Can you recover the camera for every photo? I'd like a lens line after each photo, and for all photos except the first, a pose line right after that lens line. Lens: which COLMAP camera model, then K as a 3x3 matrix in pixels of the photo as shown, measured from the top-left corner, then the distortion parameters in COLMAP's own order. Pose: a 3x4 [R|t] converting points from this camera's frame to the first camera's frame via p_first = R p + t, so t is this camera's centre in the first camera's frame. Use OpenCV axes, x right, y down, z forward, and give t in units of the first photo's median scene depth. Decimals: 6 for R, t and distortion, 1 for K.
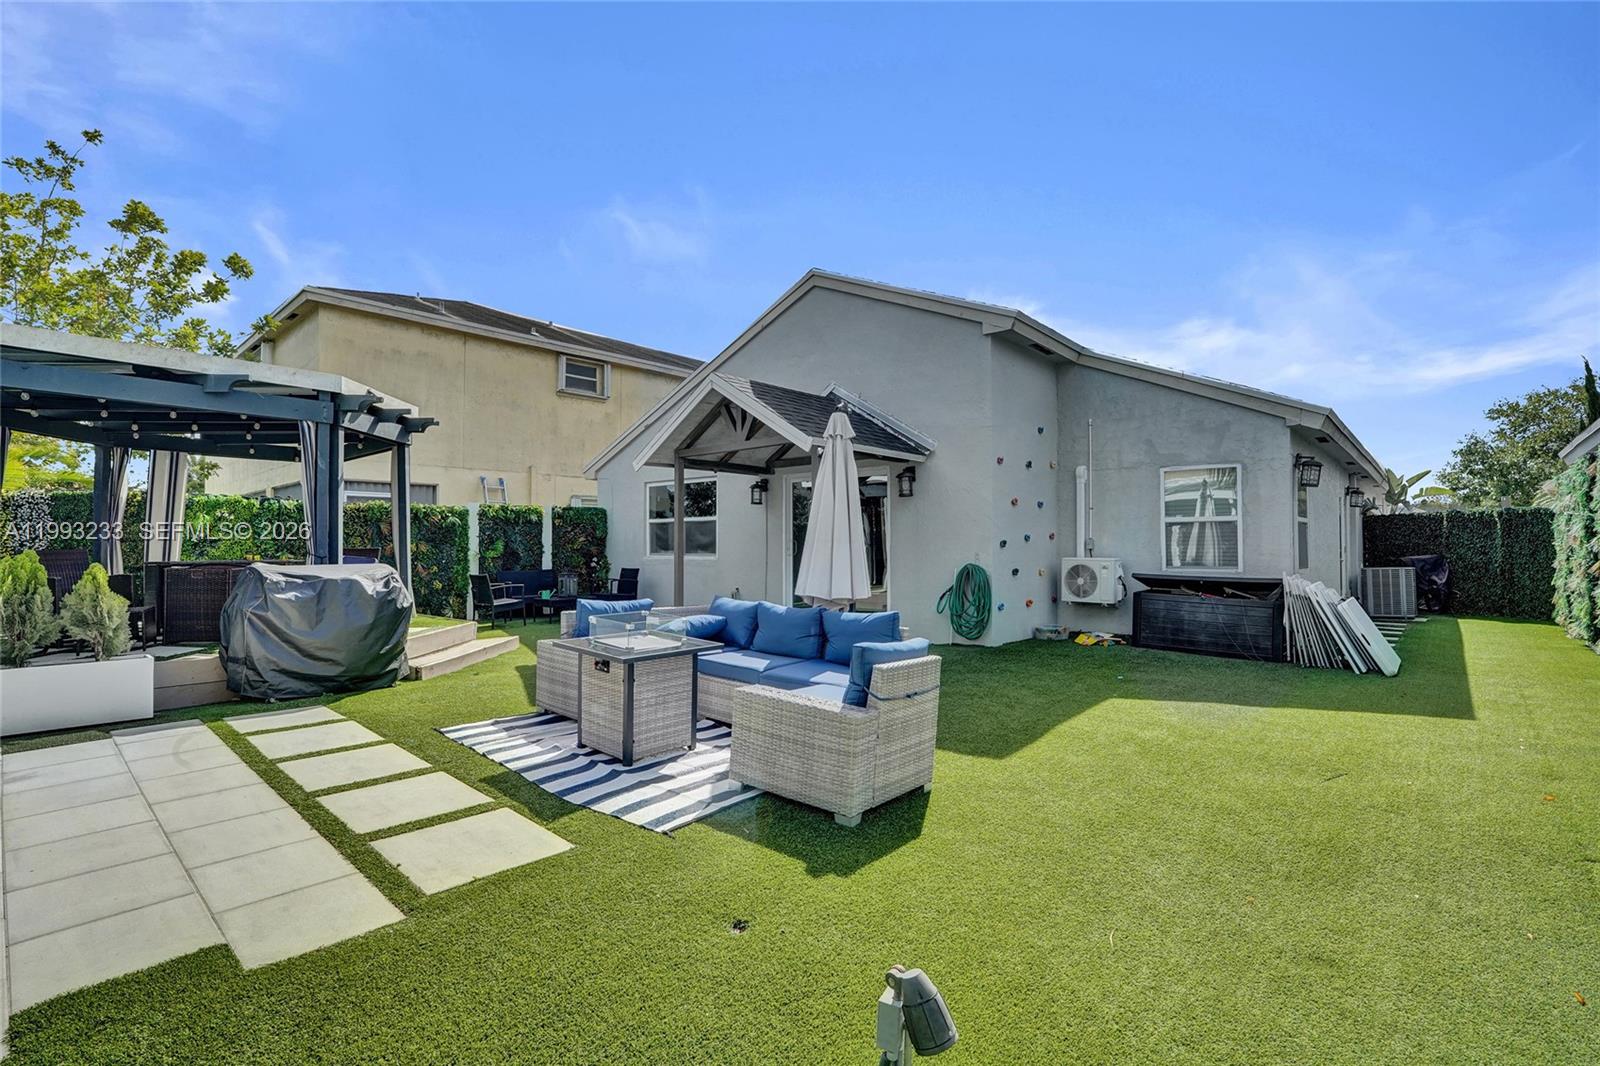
lens RADIAL K [[733.0, 0, 800.6], [0, 733.0, 532.5], [0, 0, 1]] dist [-0.036067, 0.007135]
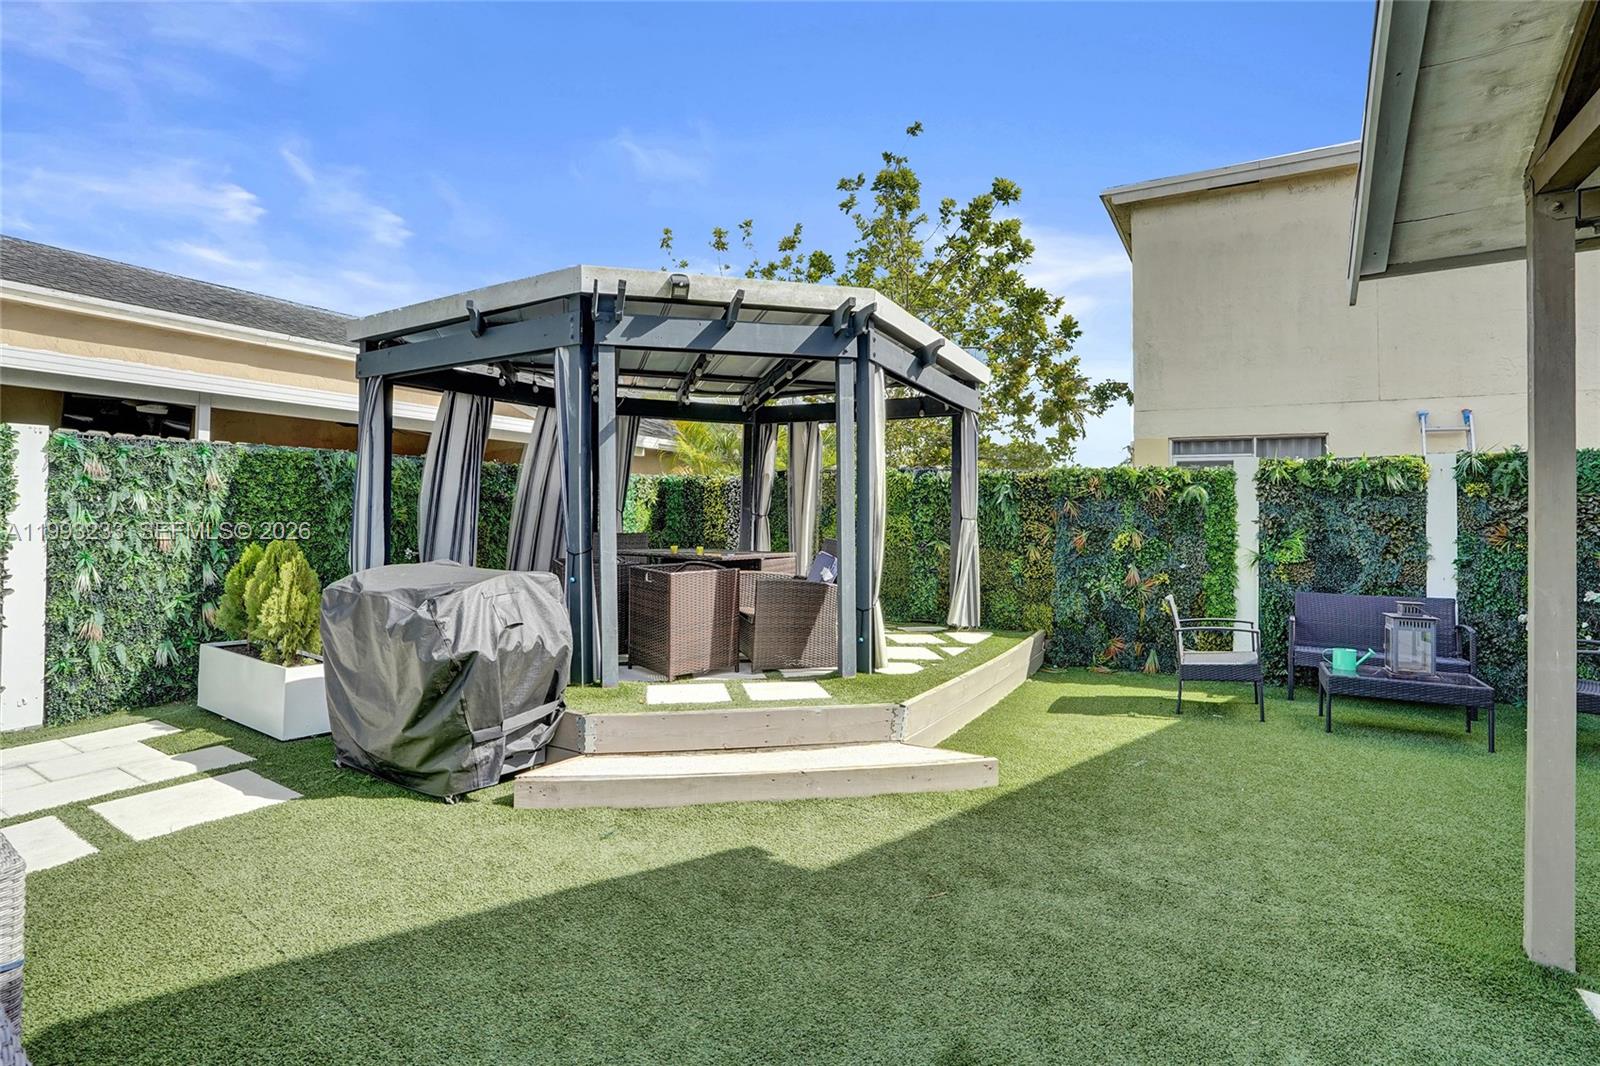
lens RADIAL K [[733.0, 0, 805.7], [0, 733.0, 512.3], [0, 0, 1]] dist [-0.036067, 0.007135]
pose [[0.191810, -0.001654, -0.981431, 0.003900], [0.002859, 0.999995, -0.001126, -0.001477], [0.981428, -0.002589, 0.191813, 0.553073]]
